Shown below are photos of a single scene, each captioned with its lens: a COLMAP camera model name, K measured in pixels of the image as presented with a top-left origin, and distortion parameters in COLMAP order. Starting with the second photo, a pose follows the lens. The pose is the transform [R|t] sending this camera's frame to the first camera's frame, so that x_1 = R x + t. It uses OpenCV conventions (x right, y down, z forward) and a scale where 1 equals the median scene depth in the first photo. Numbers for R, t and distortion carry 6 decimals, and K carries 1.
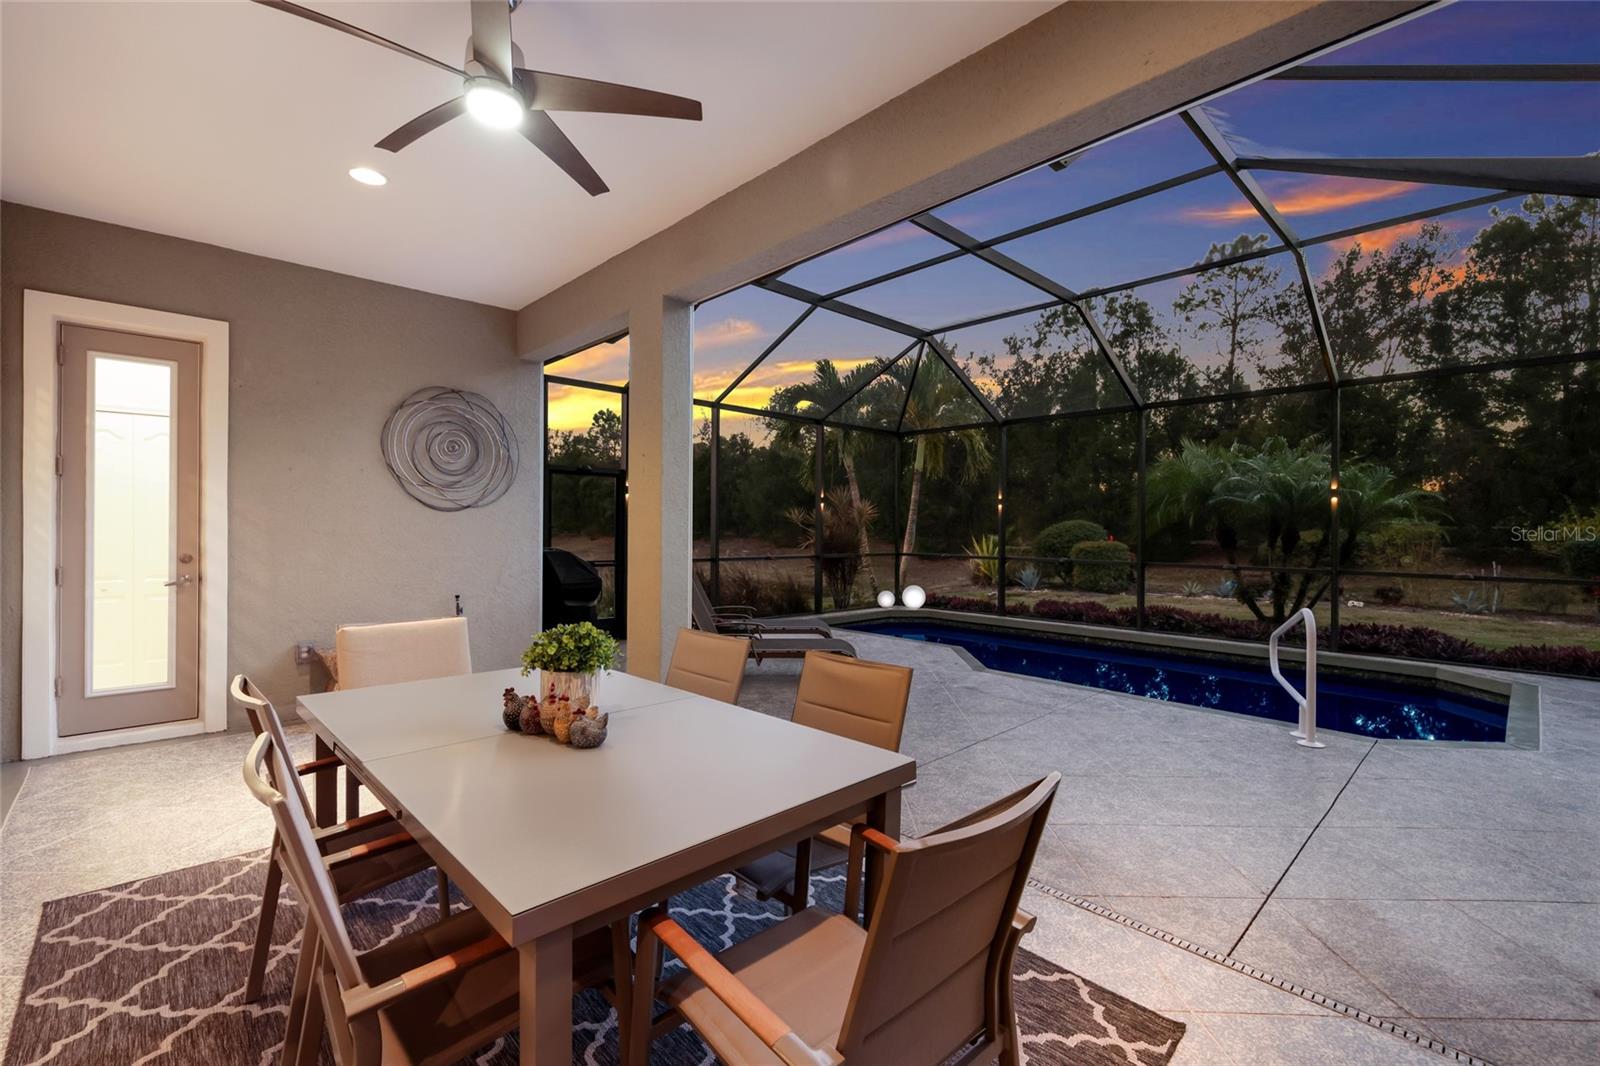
lens RADIAL K [[692.7, 0, 800.0], [0, 692.7, 533.0], [0, 0, 1]] dist [0.002623, 0.000322]
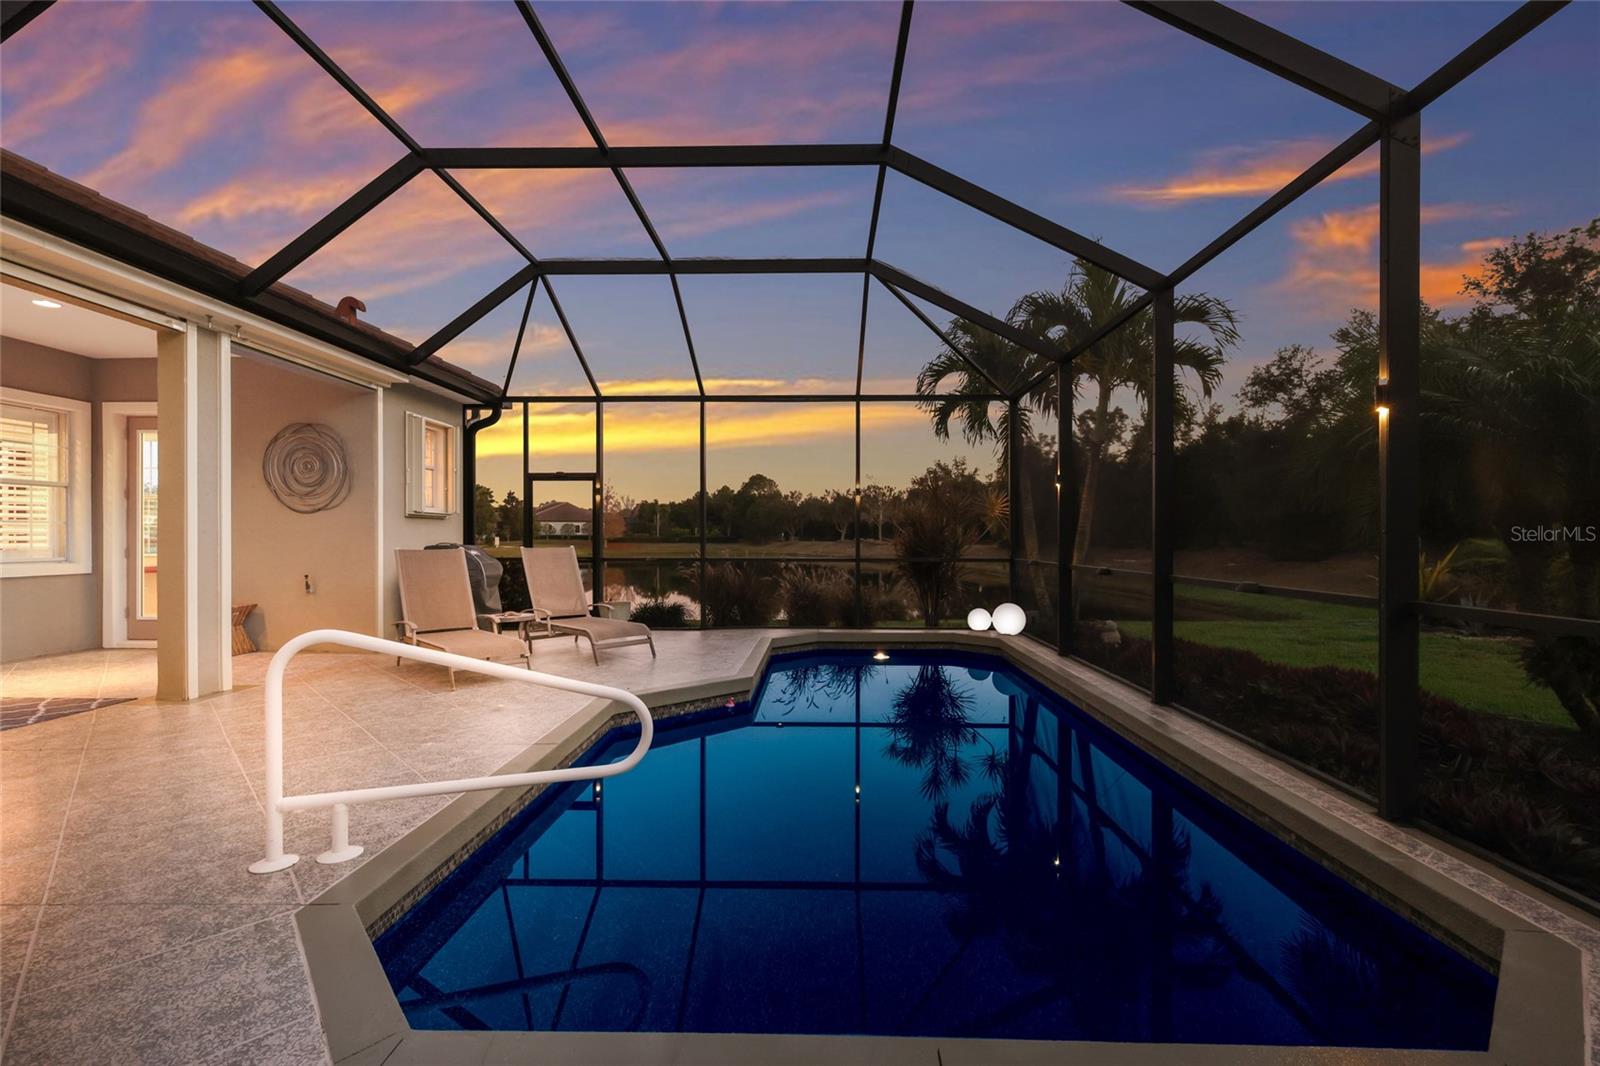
lens RADIAL K [[707.9, 0, 804.7], [0, 707.9, 530.1], [0, 0, 1]] dist [0.002690, 0.000330]
pose [[0.702332, -0.017125, -0.711644, 1.169156], [0.000874, 0.999731, -0.023195, 0.035226], [0.711849, 0.015668, 0.702157, 0.719206]]
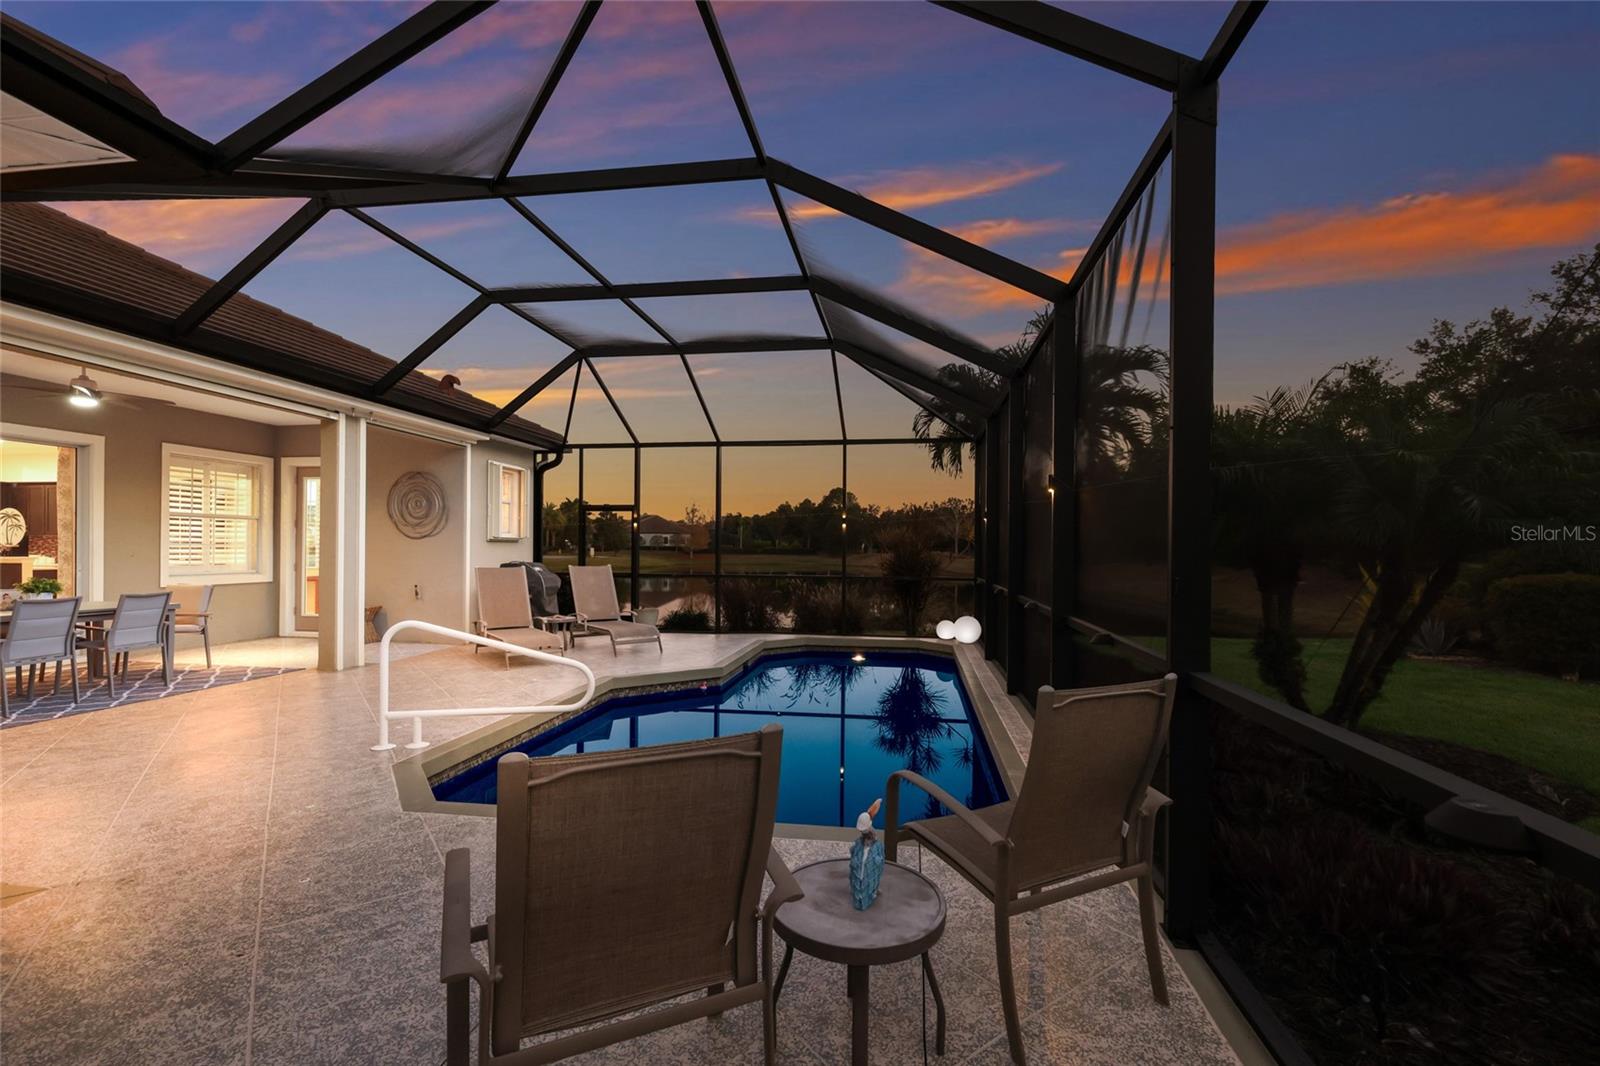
lens RADIAL K [[703.3, 0, 800.0], [0, 703.3, 533.0], [0, 0, 1]] dist [0.001376, 0.000413]
pose [[0.606212, -0.023699, -0.794950, 1.572539], [-0.006797, 0.999365, -0.034976, 0.011328], [0.795274, 0.026606, 0.605666, 0.680603]]
